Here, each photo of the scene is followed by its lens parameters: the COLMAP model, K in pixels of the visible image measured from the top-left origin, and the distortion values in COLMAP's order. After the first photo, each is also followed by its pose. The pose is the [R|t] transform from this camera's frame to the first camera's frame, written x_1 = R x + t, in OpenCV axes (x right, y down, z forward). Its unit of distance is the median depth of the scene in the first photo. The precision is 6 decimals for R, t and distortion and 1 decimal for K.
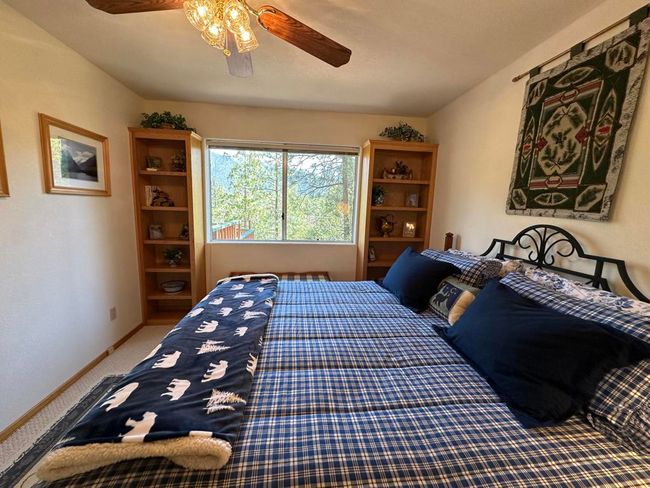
lens RADIAL K [[259.7, 0, 323.5], [0, 259.7, 243.5], [0, 0, 1]] dist [-0.002600, 0.000096]
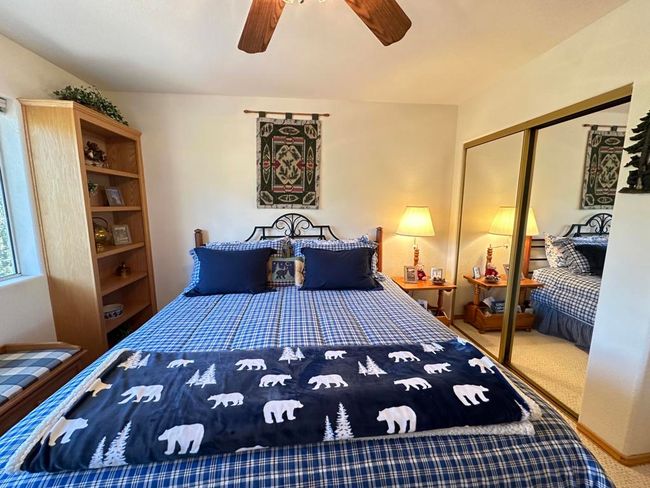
lens RADIAL K [[259.7, 0, 324.9], [0, 259.7, 243.8], [0, 0, 1]] dist [-0.002600, 0.000096]
pose [[0.002496, -0.182092, 0.983278, -0.906210], [0.149140, 0.972352, 0.179690, -0.155428], [-0.988813, 0.146198, 0.029584, 0.774311]]
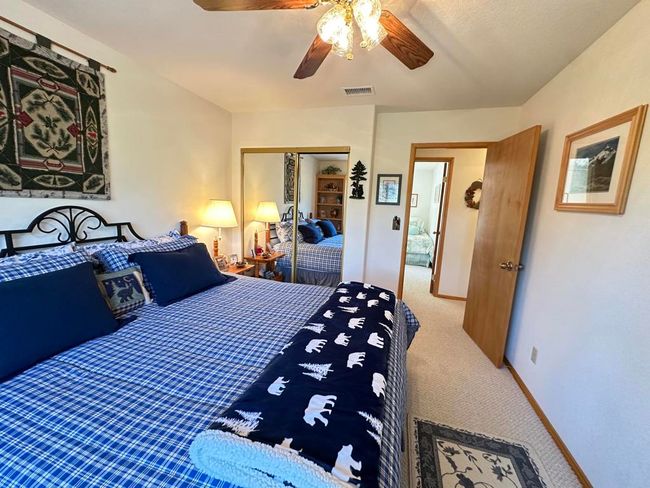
lens RADIAL K [[259.7, 0, 323.6], [0, 259.7, 243.9], [0, 0, 1]] dist [-0.002600, 0.000096]
pose [[-0.916715, -0.135128, 0.375998, -0.570009], [-0.014643, 0.951802, 0.306363, -0.274752], [-0.399274, 0.275341, -0.874510, 1.600036]]
